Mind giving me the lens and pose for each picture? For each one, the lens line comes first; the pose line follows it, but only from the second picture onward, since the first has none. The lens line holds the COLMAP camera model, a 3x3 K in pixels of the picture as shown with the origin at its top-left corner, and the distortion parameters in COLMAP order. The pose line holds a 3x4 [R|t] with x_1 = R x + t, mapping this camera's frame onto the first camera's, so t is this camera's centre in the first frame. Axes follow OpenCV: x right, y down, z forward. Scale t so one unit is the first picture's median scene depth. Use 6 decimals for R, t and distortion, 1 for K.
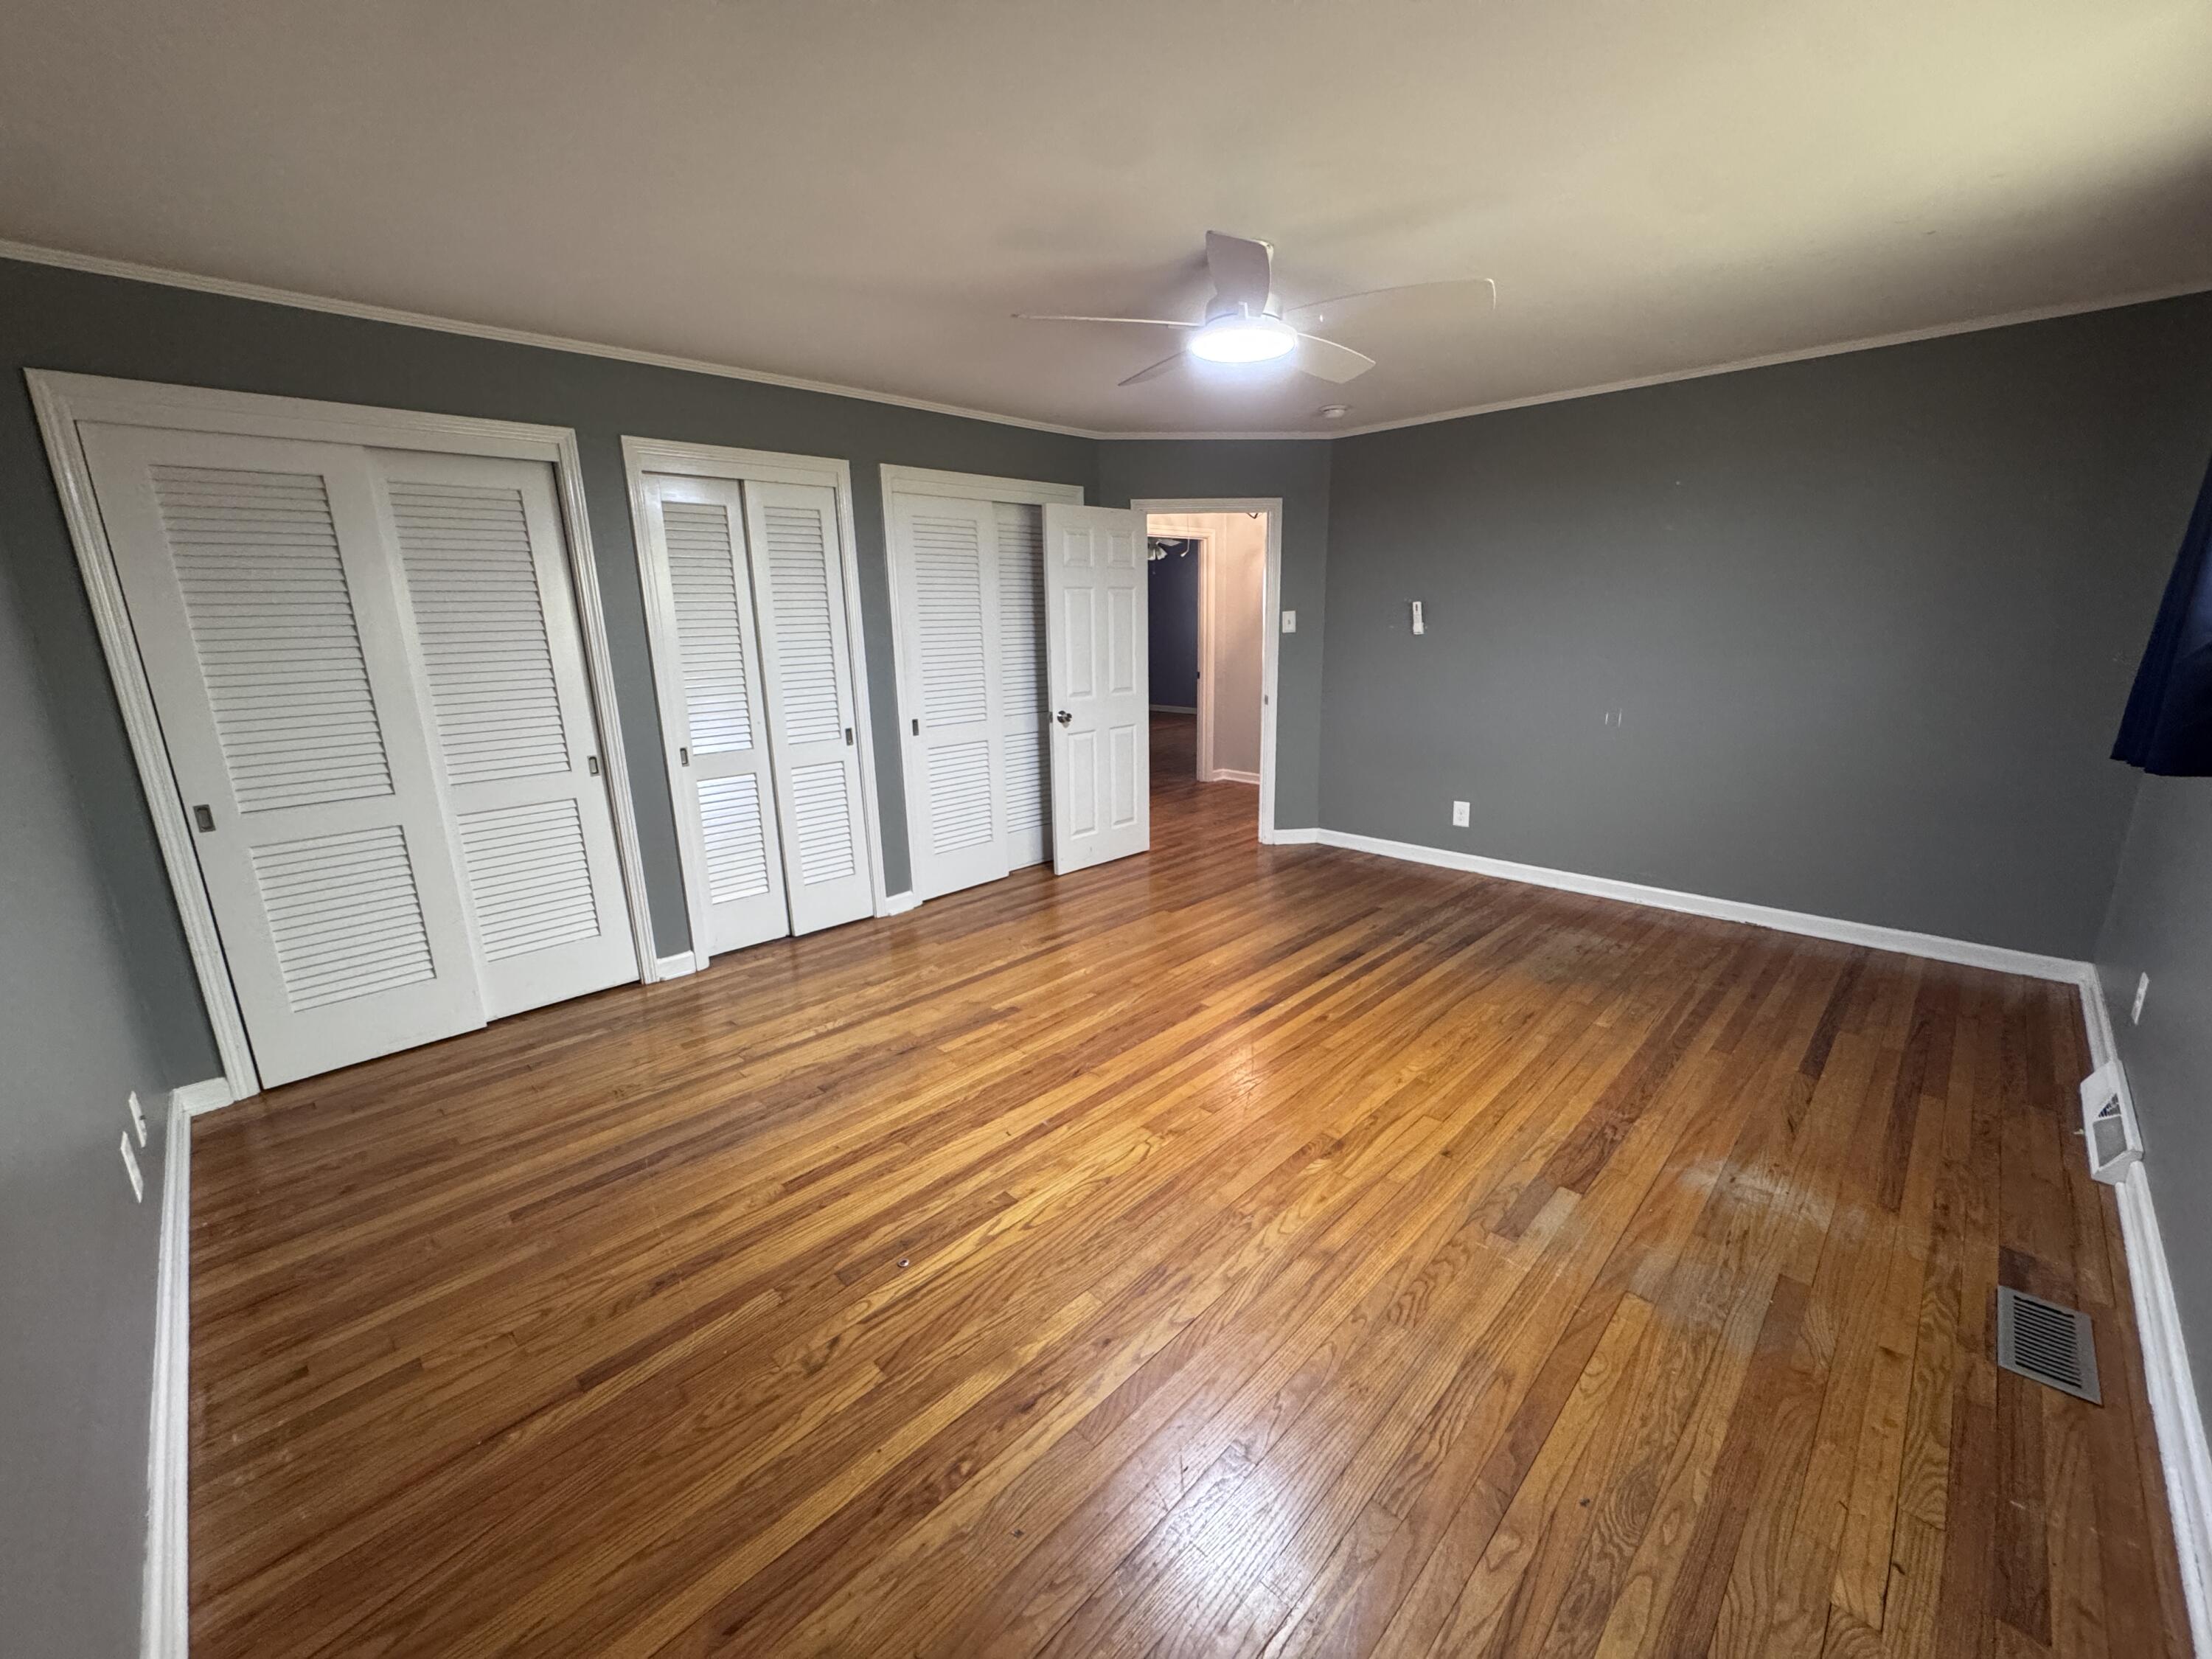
lens RADIAL K [[834.4, 0, 1092.1], [0, 834.4, 808.8], [0, 0, 1]] dist [-0.001699, -0.000108]
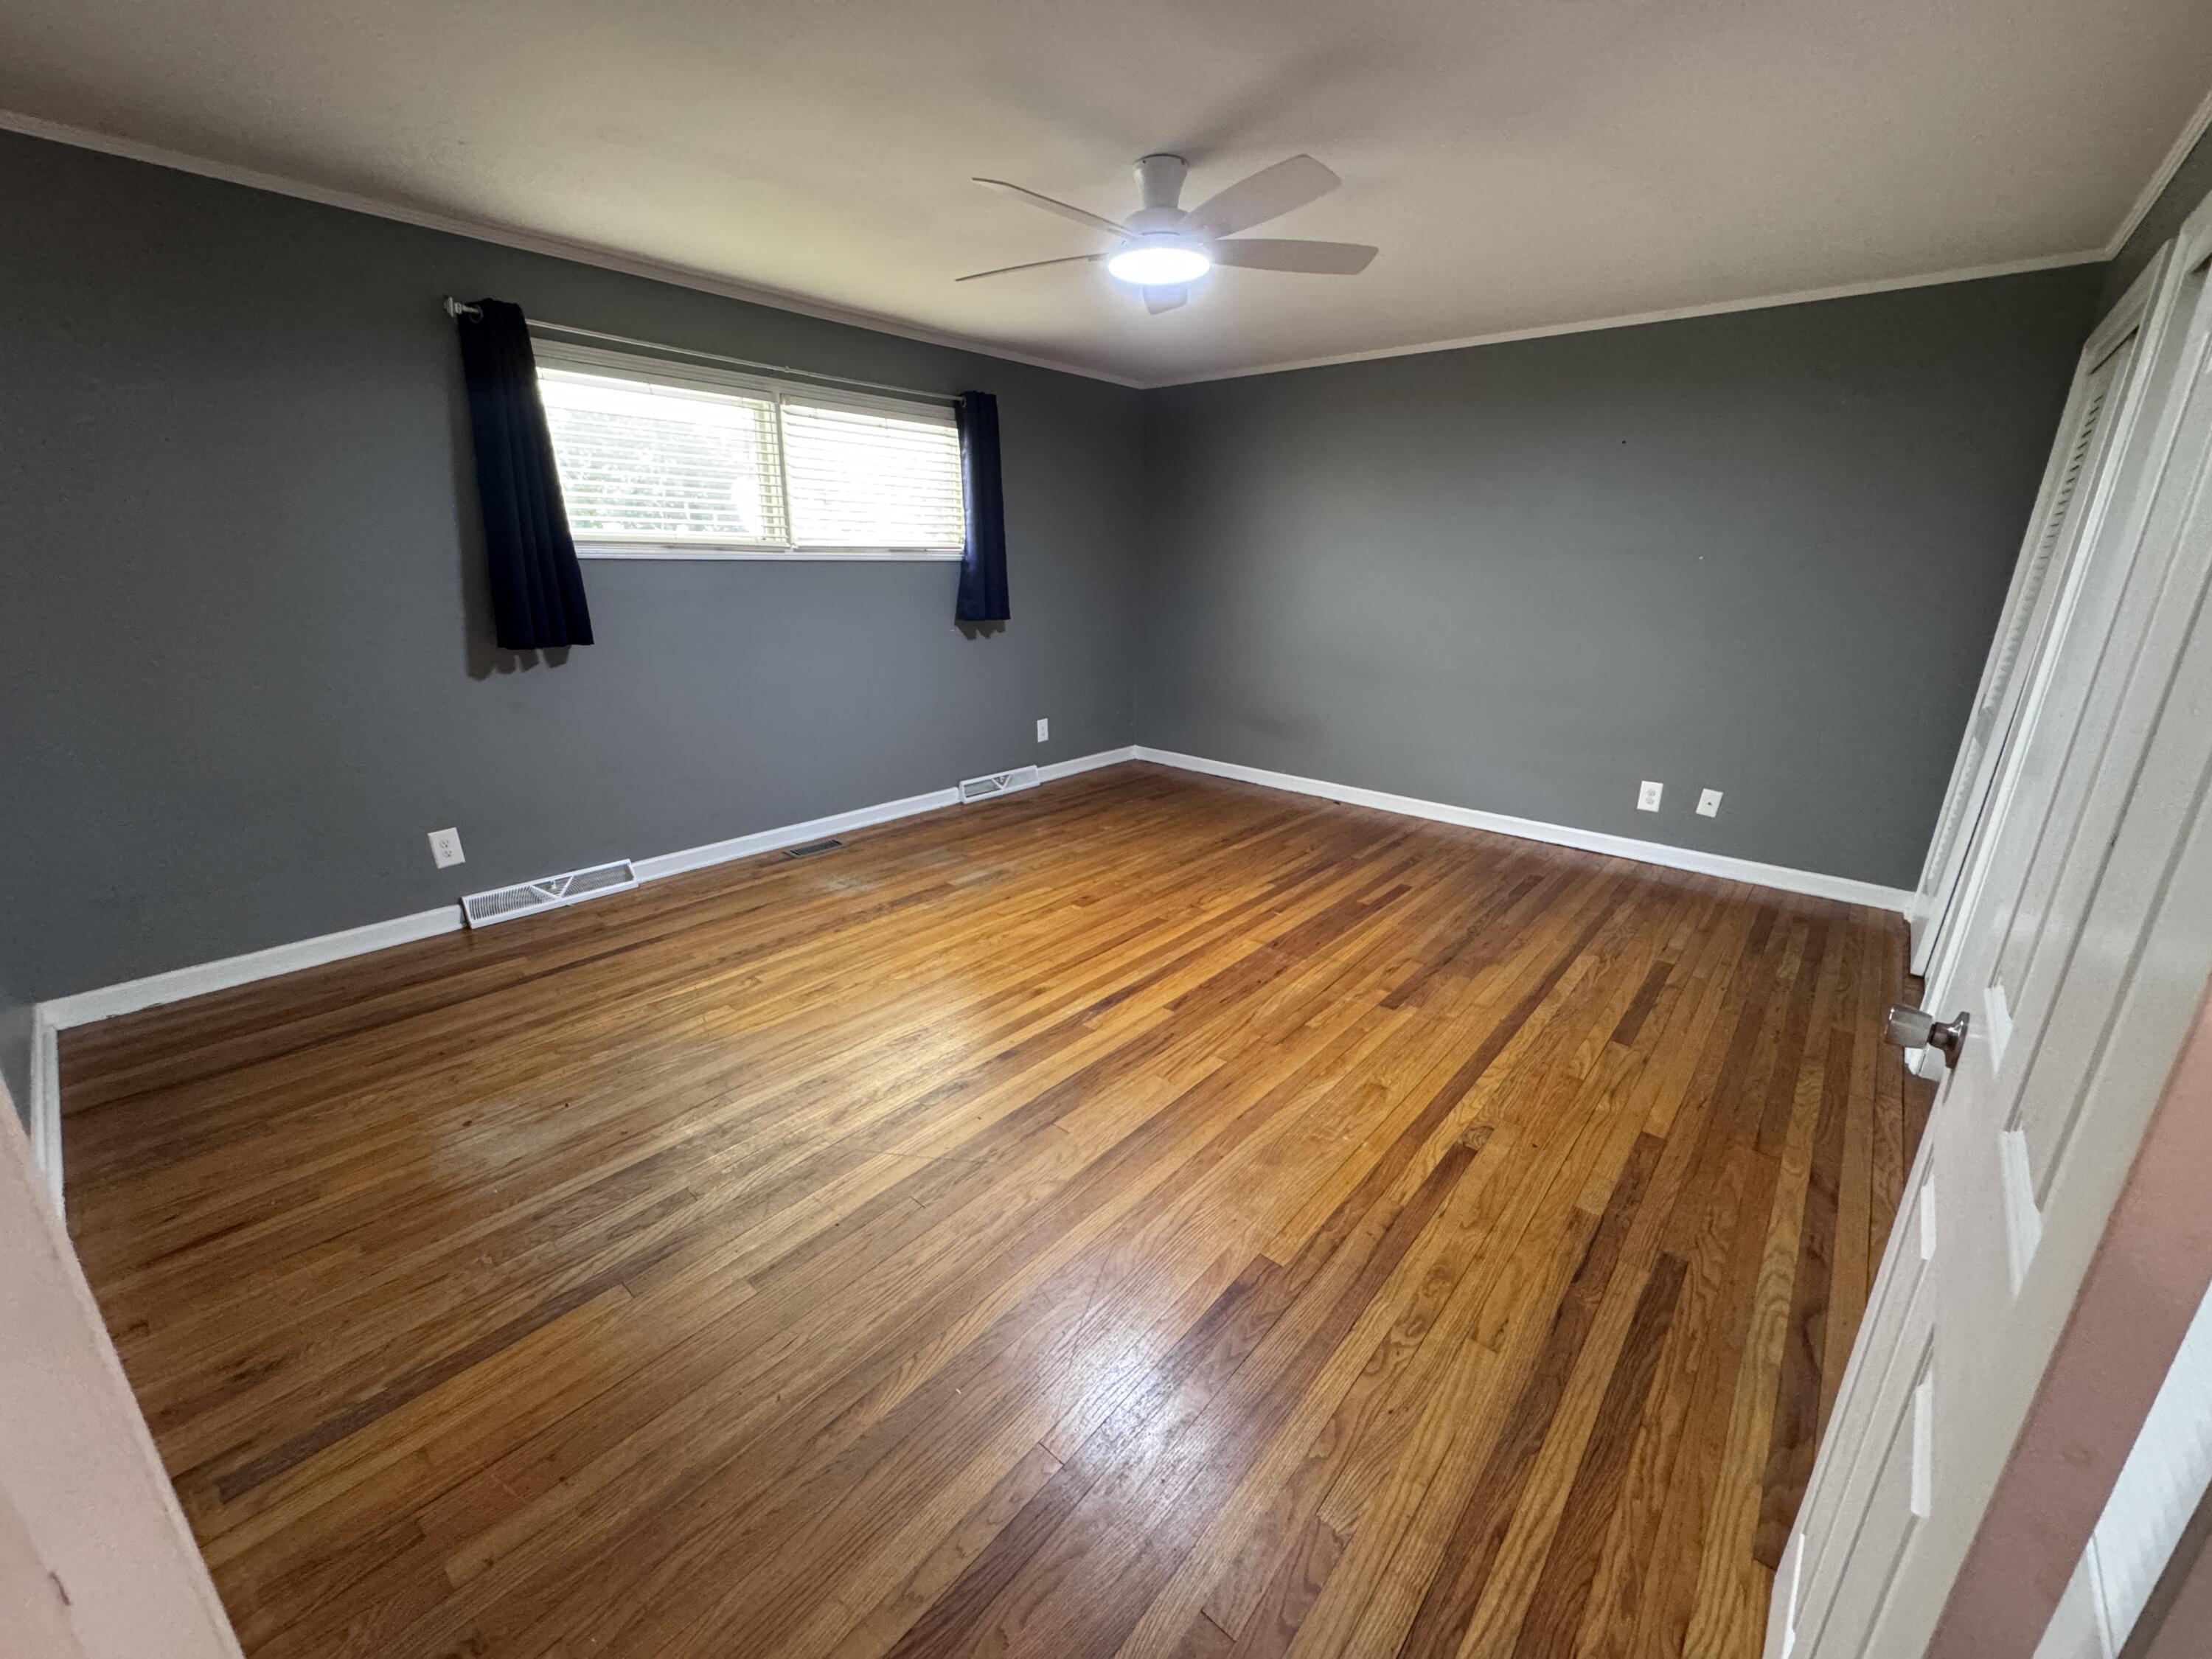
lens RADIAL K [[881.3, 0, 1106.0], [0, 881.3, 829.5], [0, 0, 1]] dist [-0.003927, 0.000878]
pose [[-0.995760, 0.034031, -0.085458, 0.318698], [-0.014292, 0.860523, 0.509211, -0.443147], [0.090868, 0.508274, -0.856388, 1.974962]]
